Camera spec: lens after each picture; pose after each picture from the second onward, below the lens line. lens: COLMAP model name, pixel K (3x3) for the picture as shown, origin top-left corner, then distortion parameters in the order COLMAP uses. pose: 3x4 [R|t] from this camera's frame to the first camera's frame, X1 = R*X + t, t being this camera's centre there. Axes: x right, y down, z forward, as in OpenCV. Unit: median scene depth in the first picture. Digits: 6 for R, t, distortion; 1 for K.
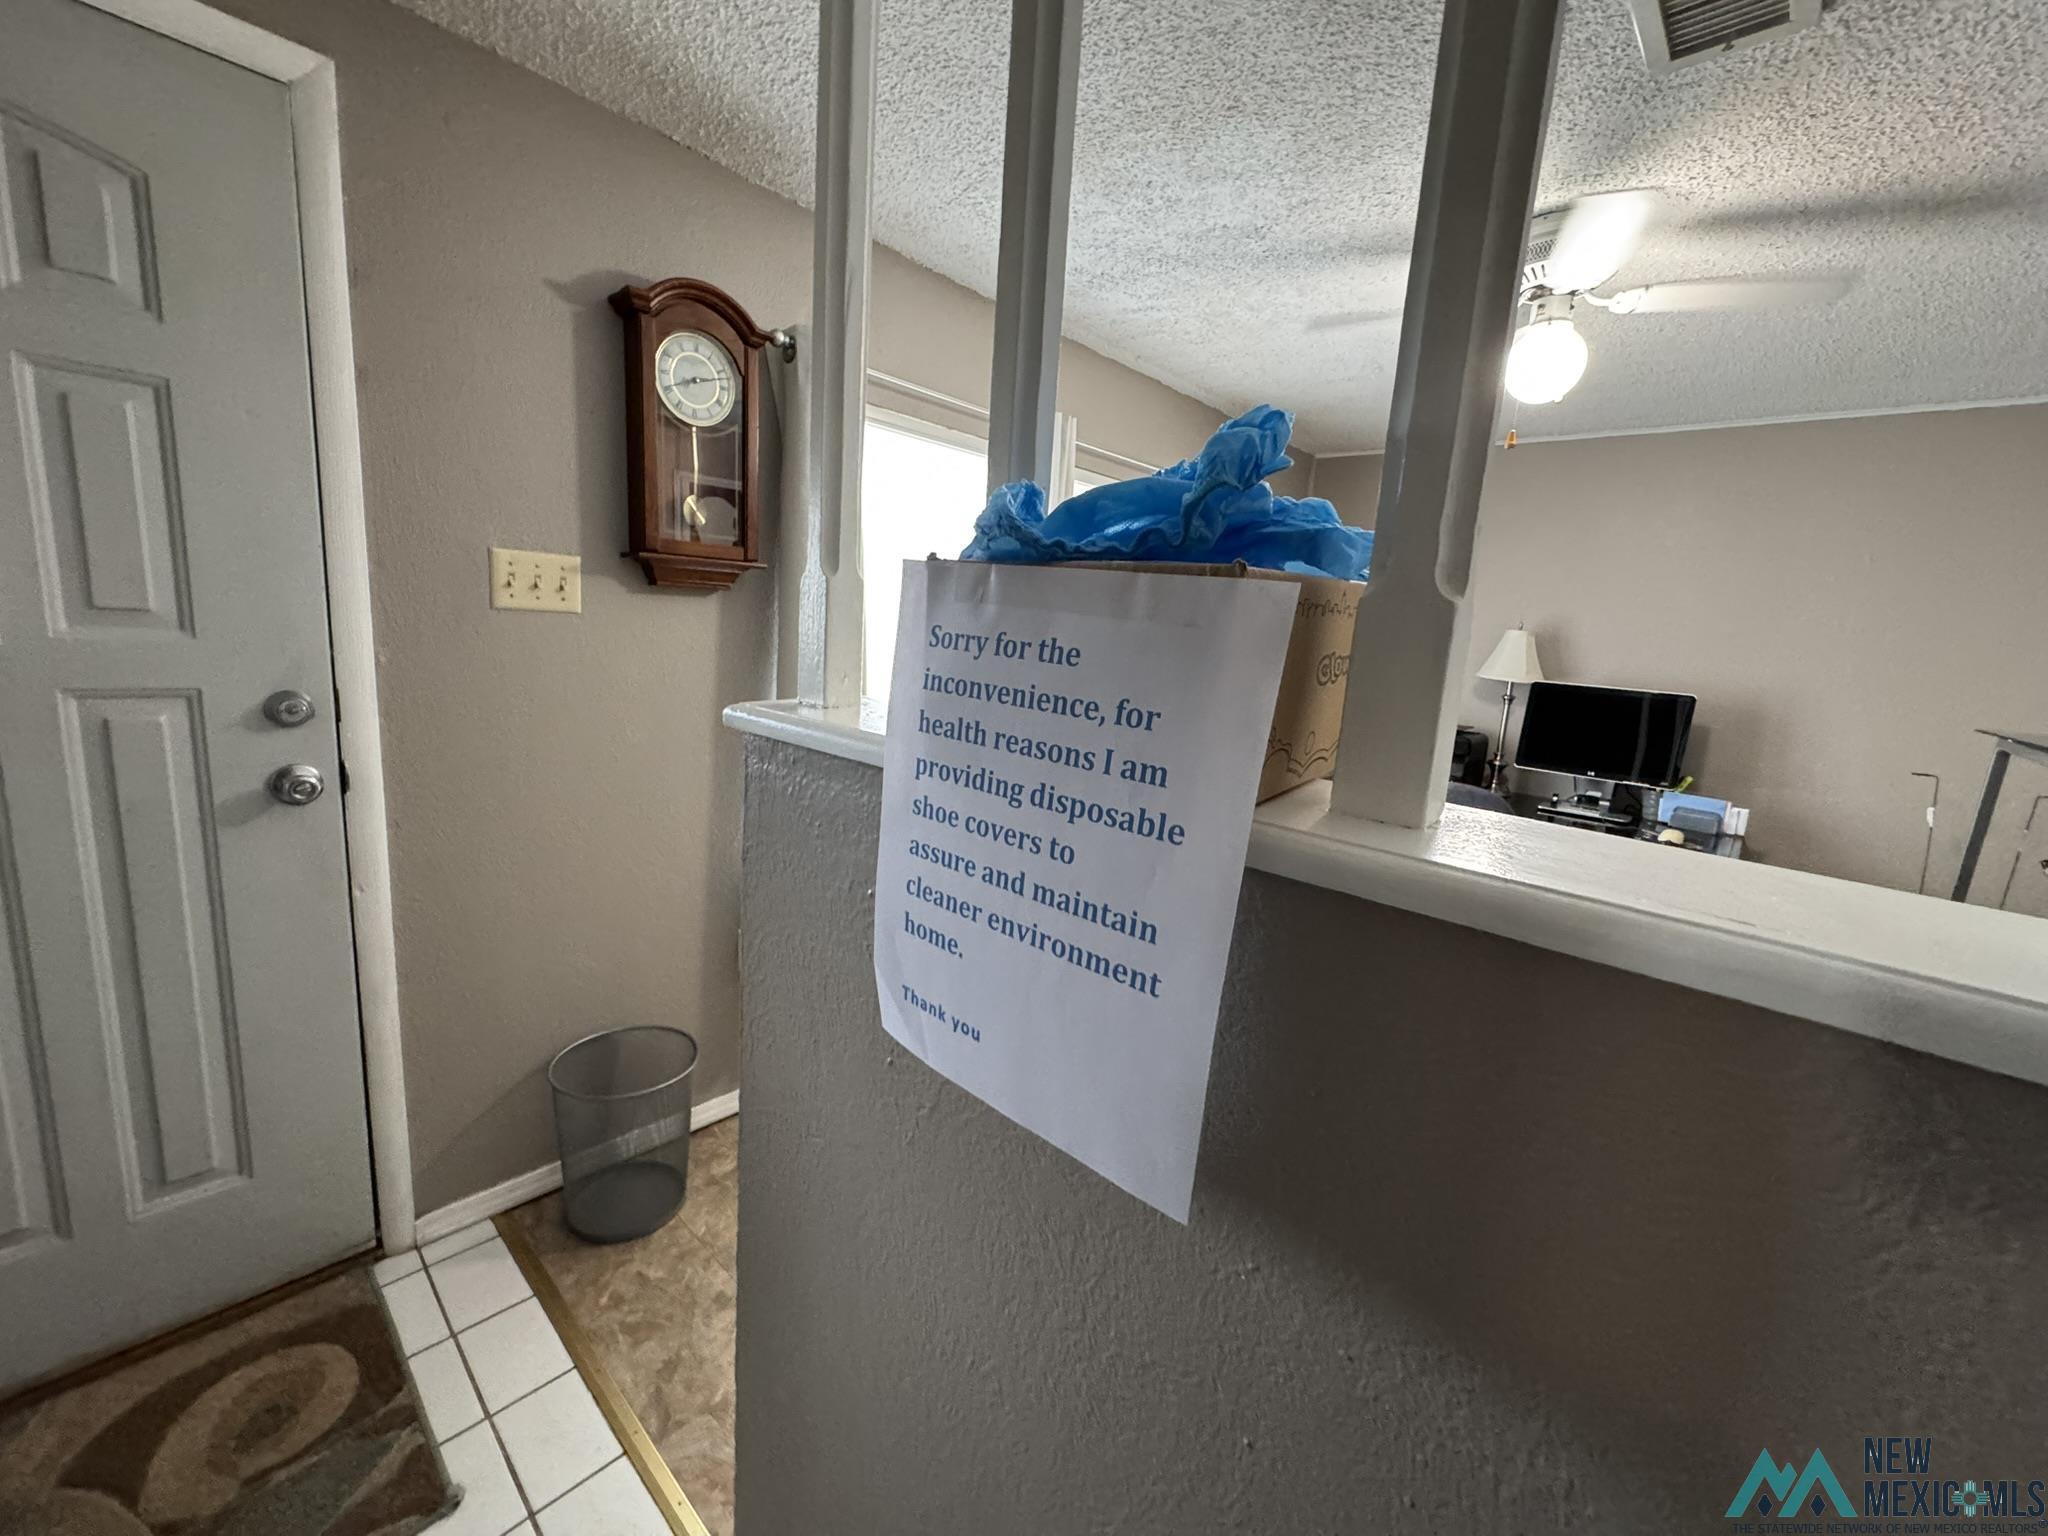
lens RADIAL K [[814.3, 0, 1024.0], [0, 814.3, 768.0], [0, 0, 1]] dist [-0.001078, 0.000027]
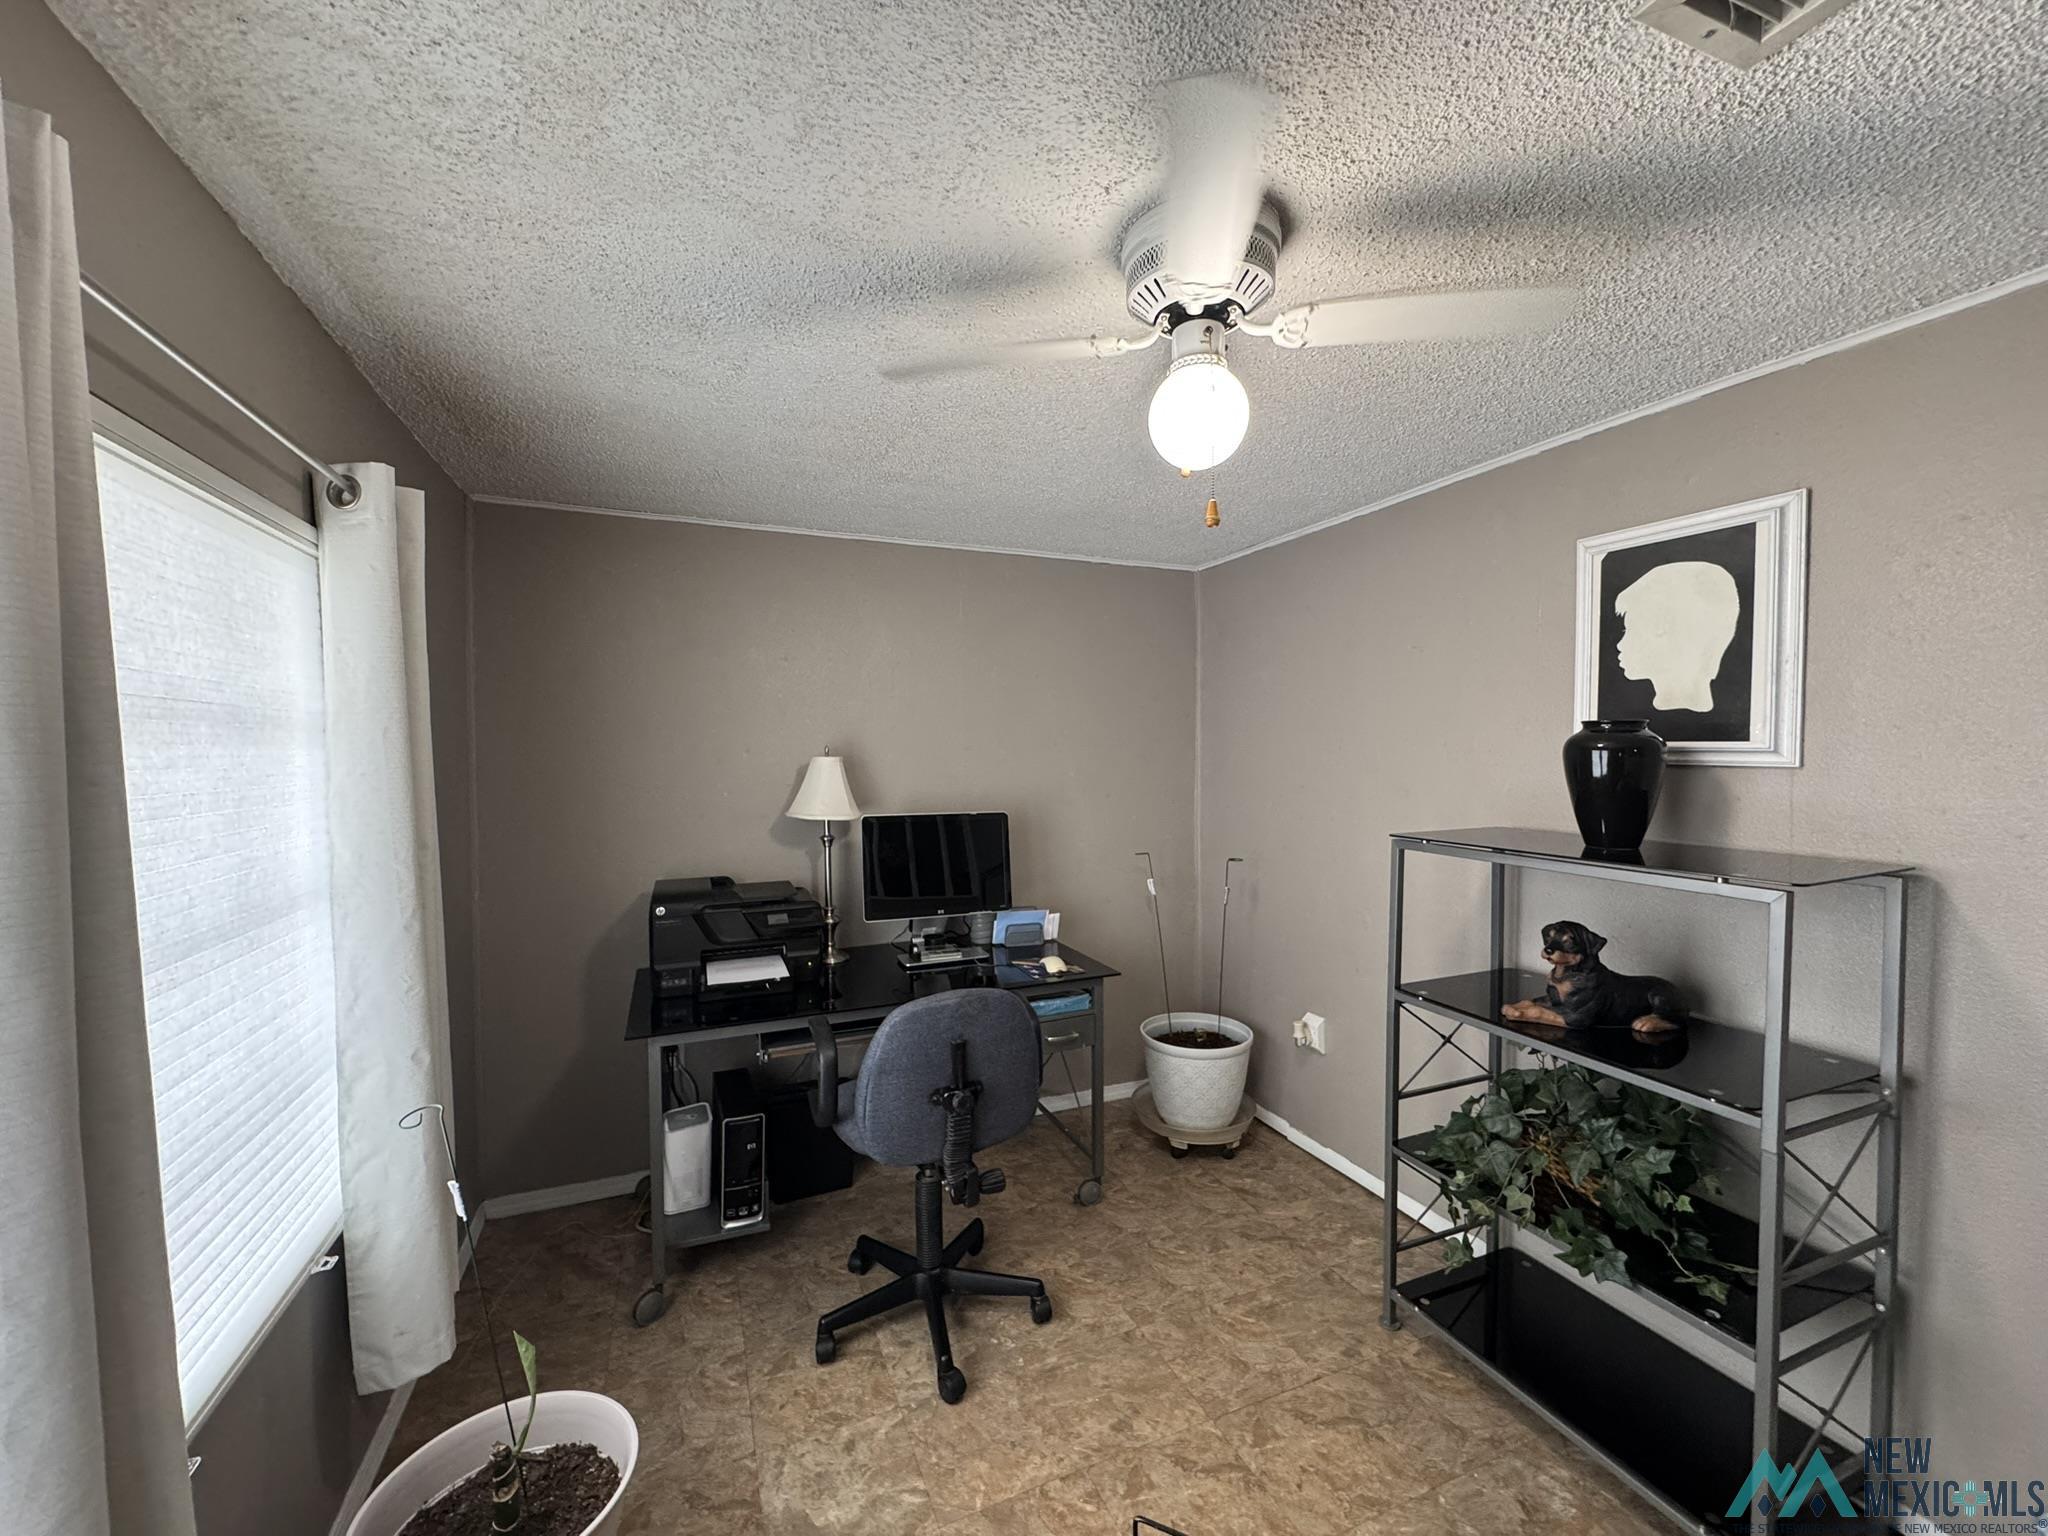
lens RADIAL K [[814.3, 0, 1024.0], [0, 814.3, 768.0], [0, 0, 1]] dist [-0.001078, 0.000027]
pose [[0.416392, -0.096203, 0.904081, -0.052057], [0.190877, 0.981475, 0.016526, -0.153191], [-0.888923, 0.165687, 0.427042, 0.551841]]
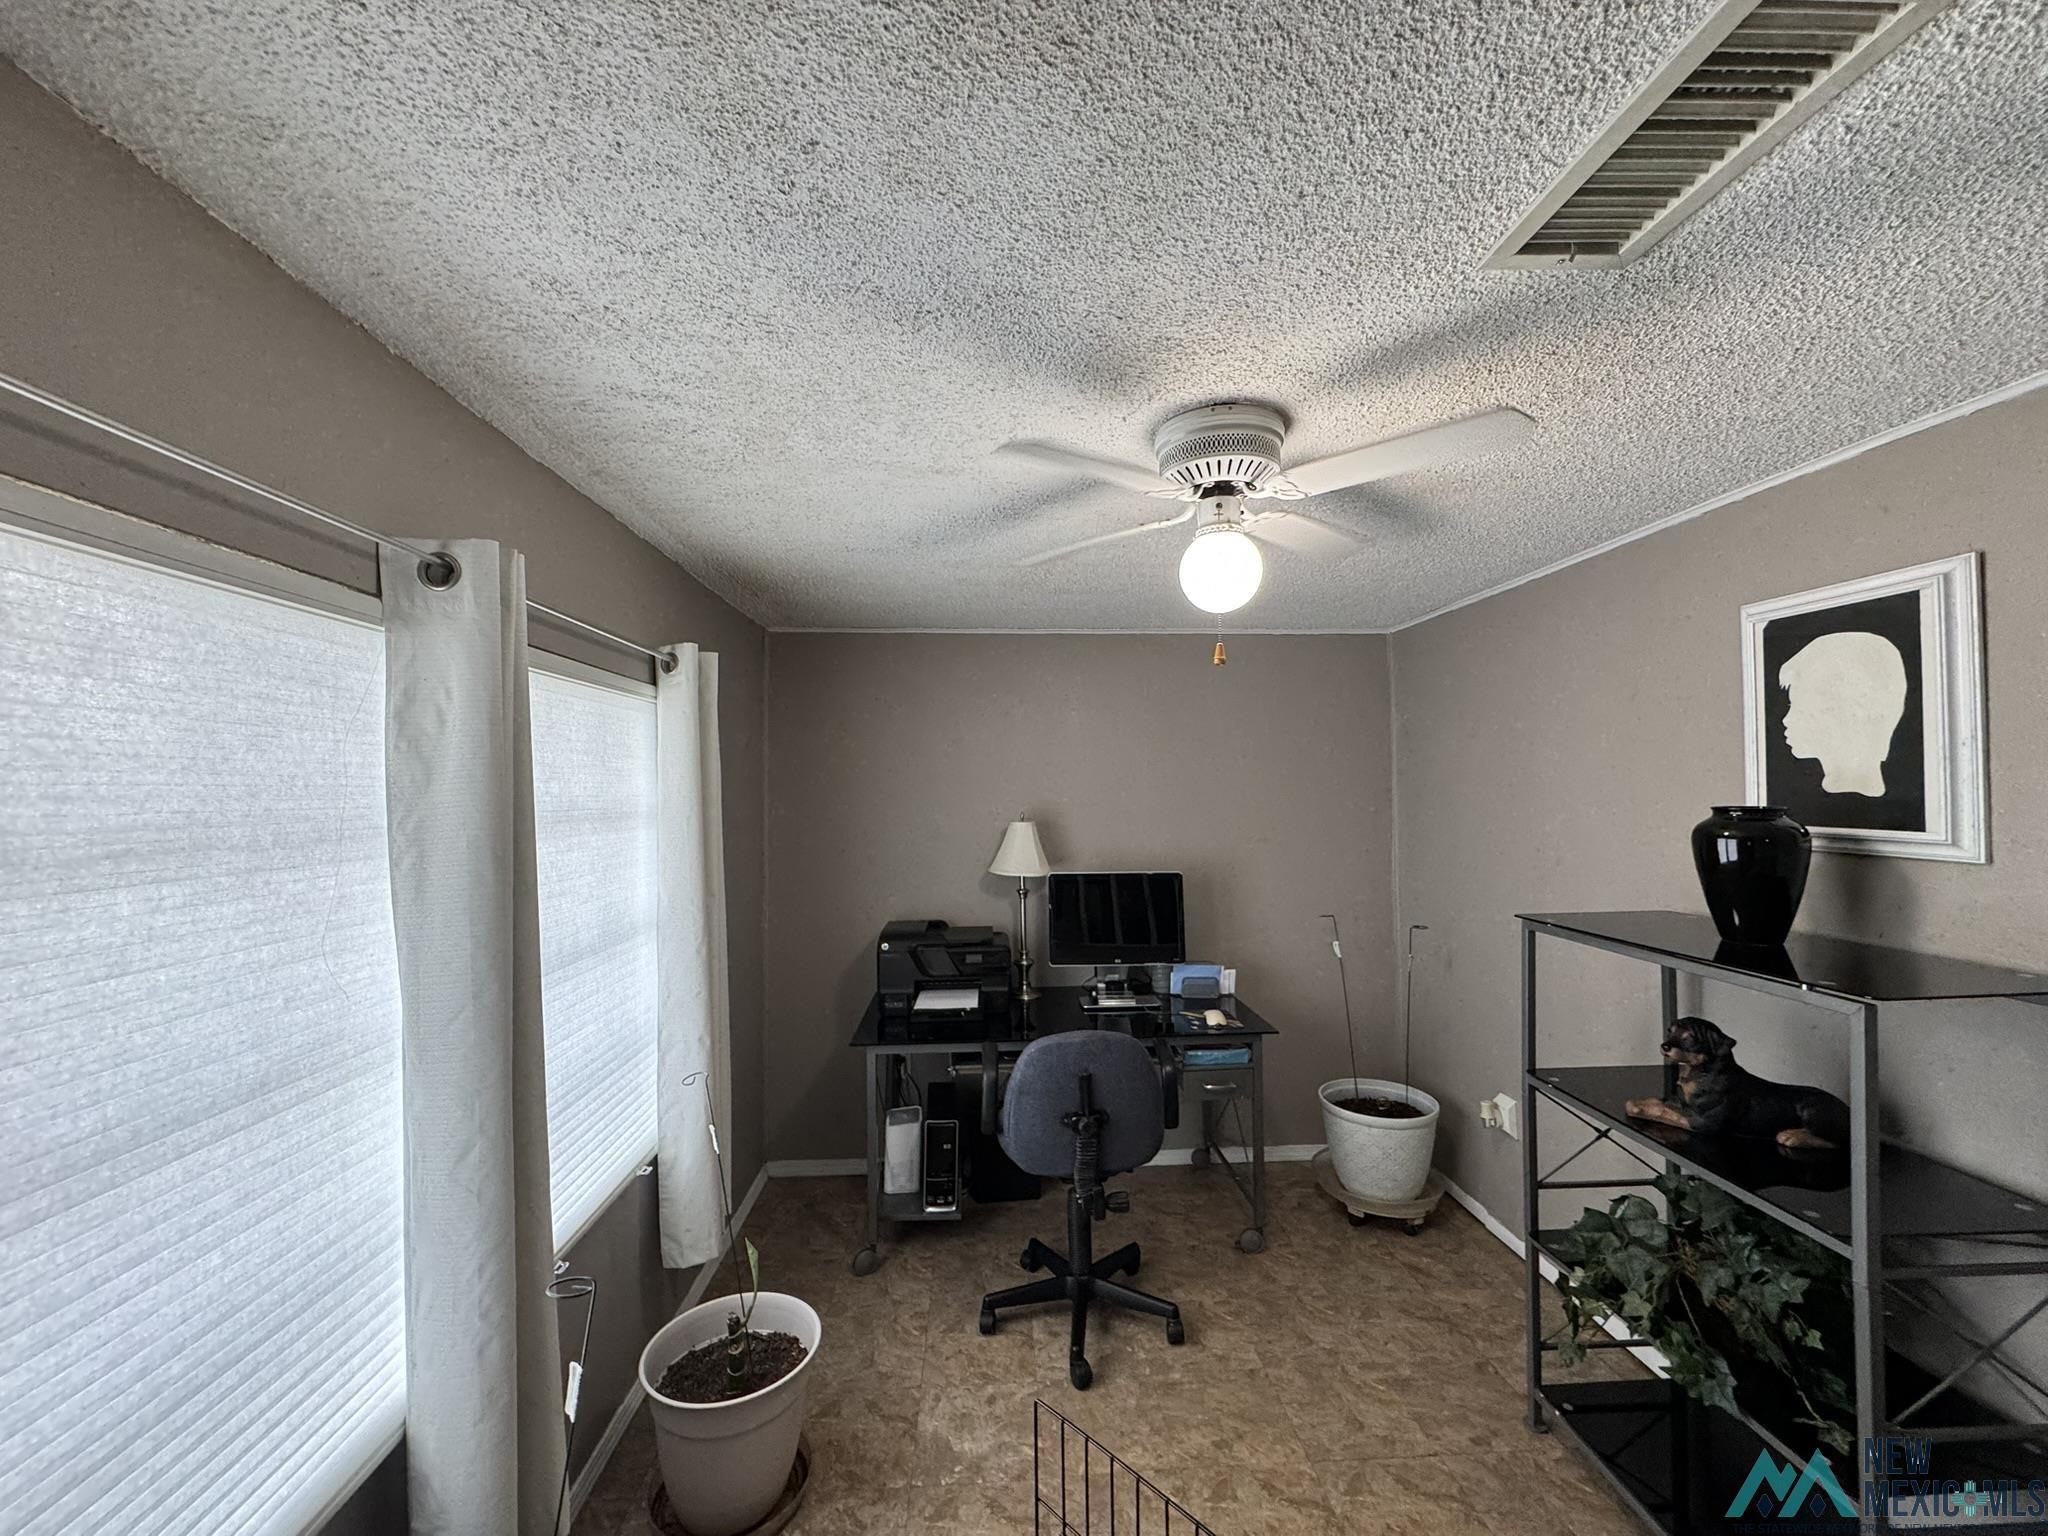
lens RADIAL K [[814.3, 0, 1024.0], [0, 814.3, 768.0], [0, 0, 1]] dist [-0.001078, 0.000027]
pose [[0.697851, -0.060154, 0.713712, -0.078769], [0.182492, 0.978513, -0.095965, -0.158494], [-0.692604, 0.197216, 0.693834, 0.370346]]
